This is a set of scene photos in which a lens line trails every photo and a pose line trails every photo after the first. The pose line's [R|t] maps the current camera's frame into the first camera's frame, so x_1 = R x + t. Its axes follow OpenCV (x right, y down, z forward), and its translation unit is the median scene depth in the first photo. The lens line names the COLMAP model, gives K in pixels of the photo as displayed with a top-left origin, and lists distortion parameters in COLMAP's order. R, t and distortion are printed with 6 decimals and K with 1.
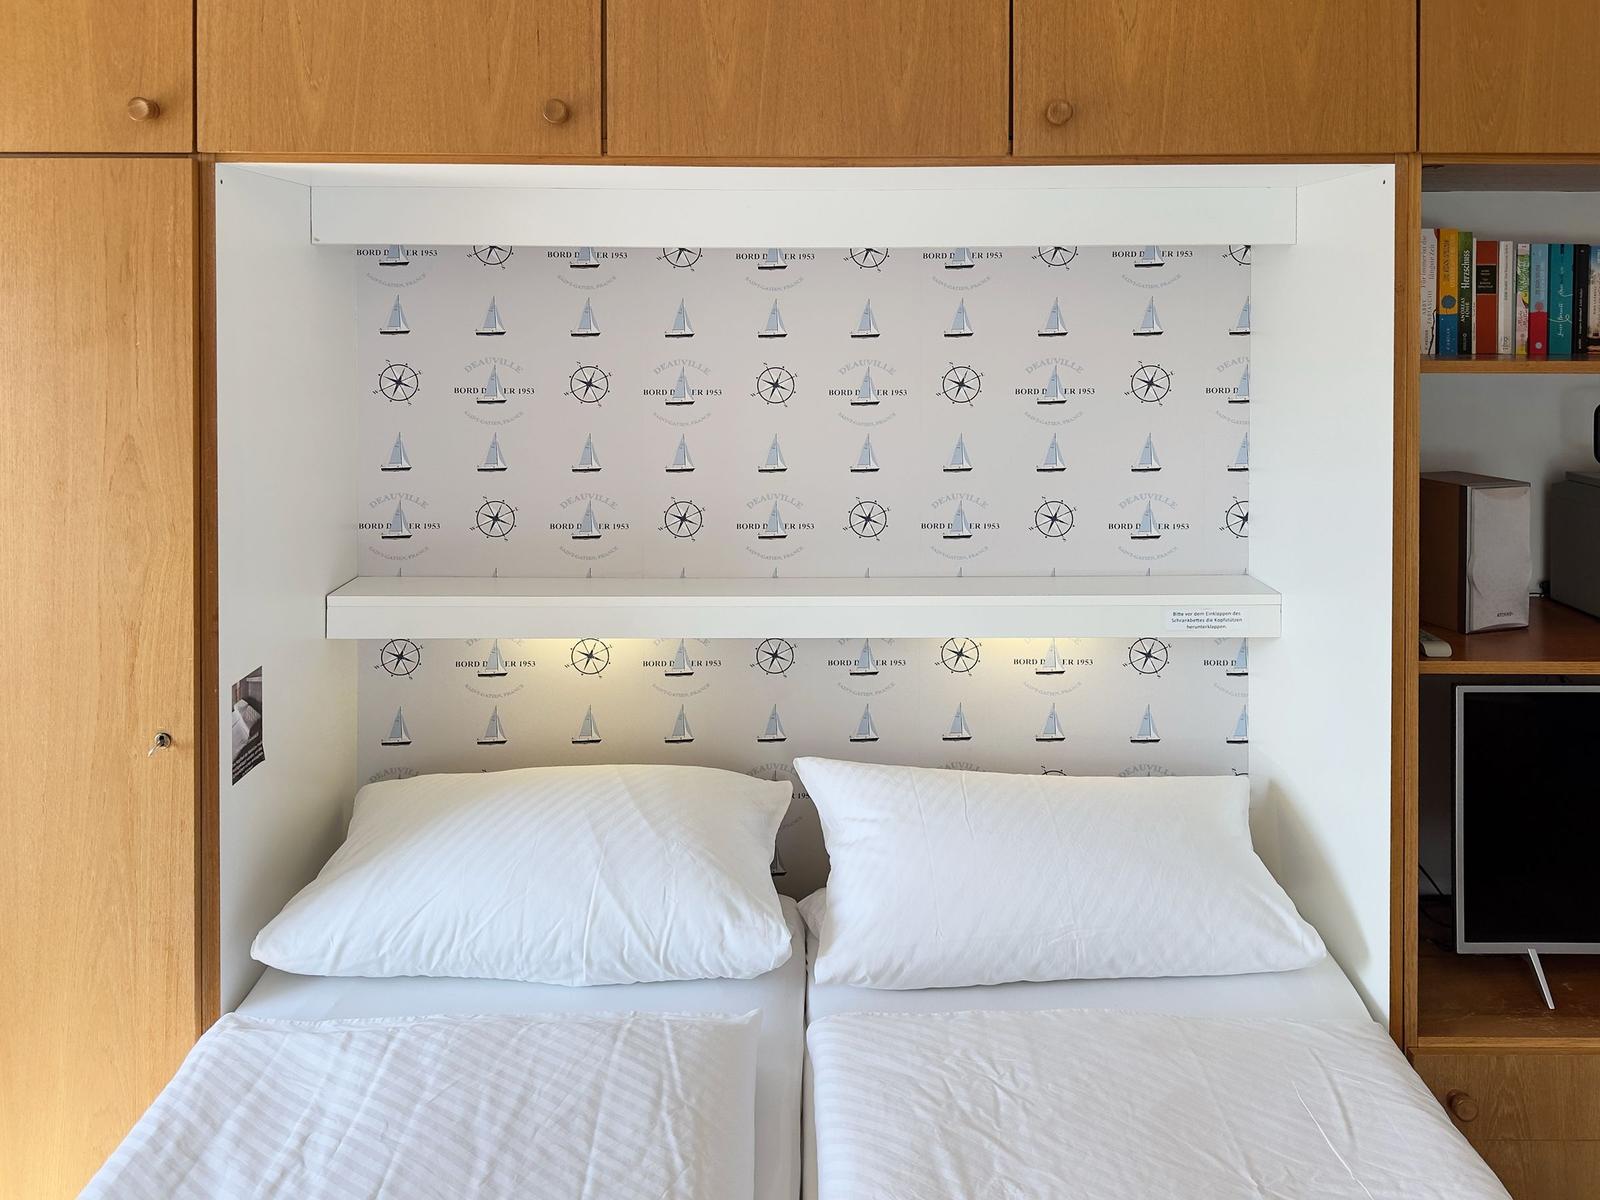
lens RADIAL K [[1153.6, 0, 811.0], [0, 1153.6, 333.6], [0, 0, 1]] dist [0.039267, -0.033714]
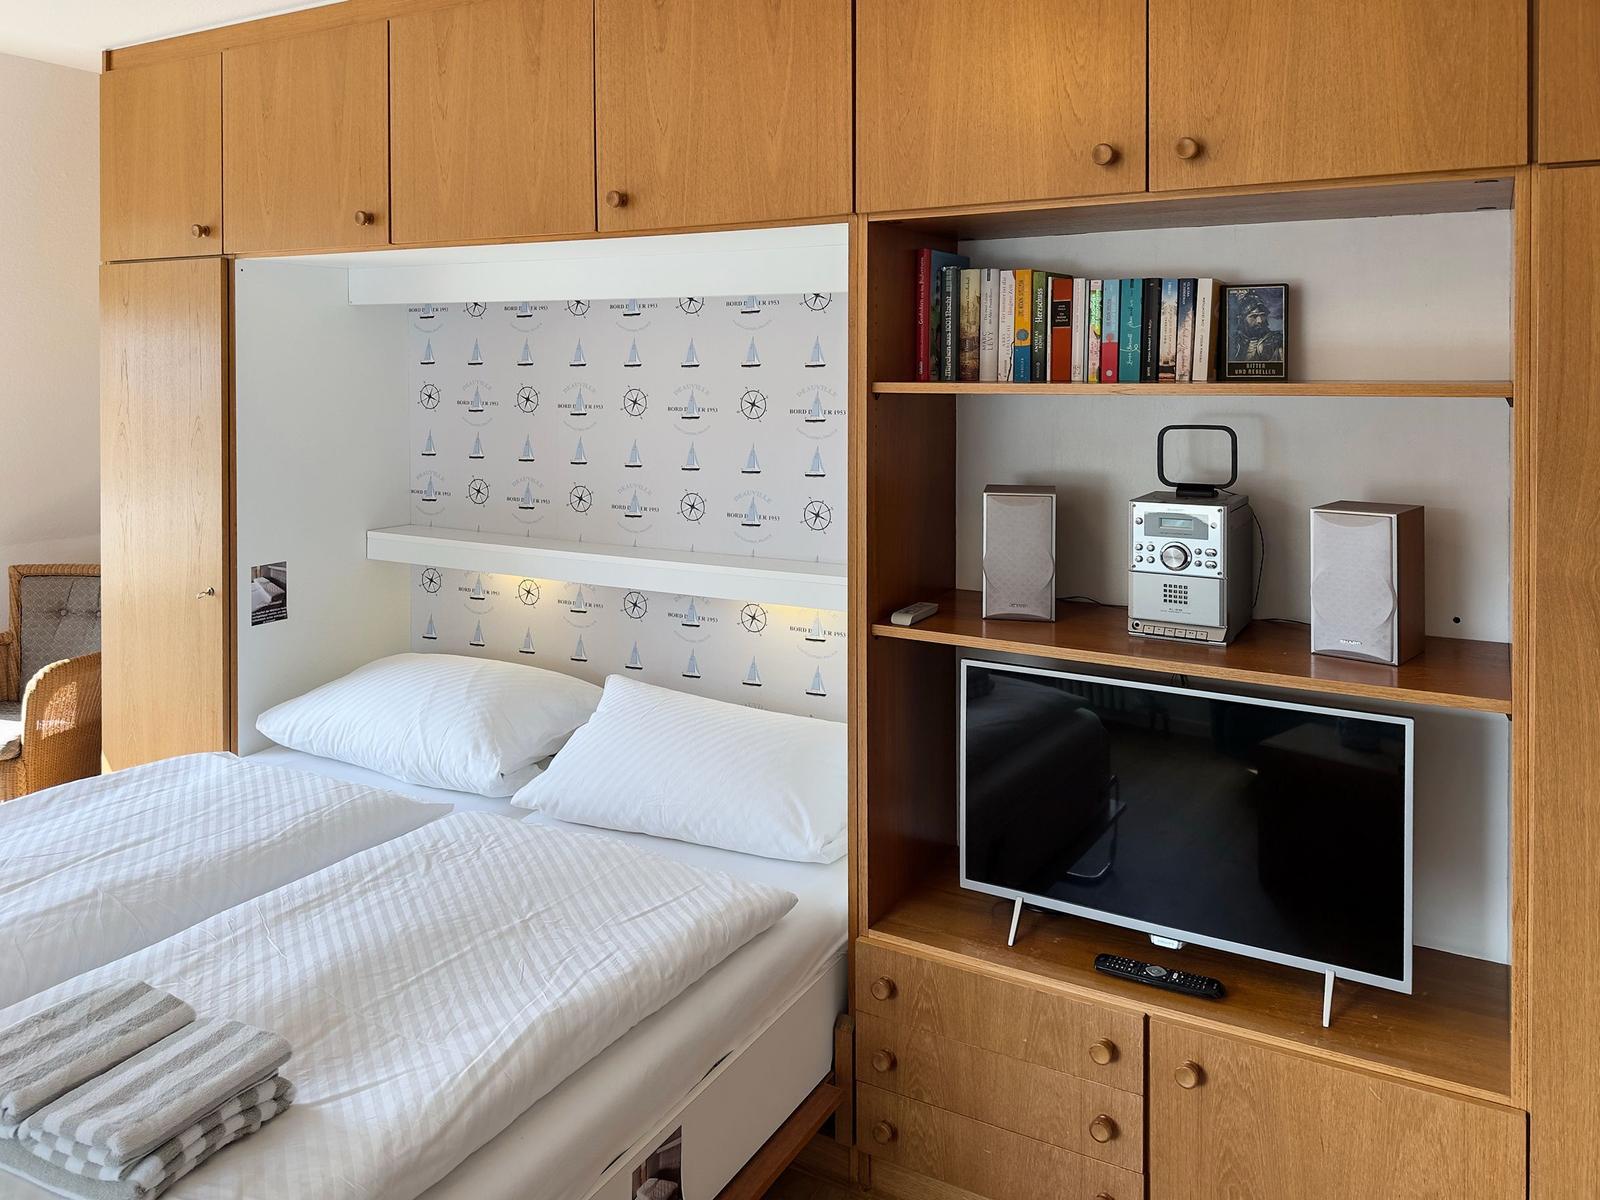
lens RADIAL K [[1150.6, 0, 770.6], [0, 1150.6, 405.4], [0, 0, 1]] dist [0.099243, -0.091511]
pose [[0.875819, 0.019037, -0.482264, 0.873212], [-0.010634, 0.999740, 0.020153, 0.022097], [0.482522, -0.012522, 0.875794, -0.109812]]
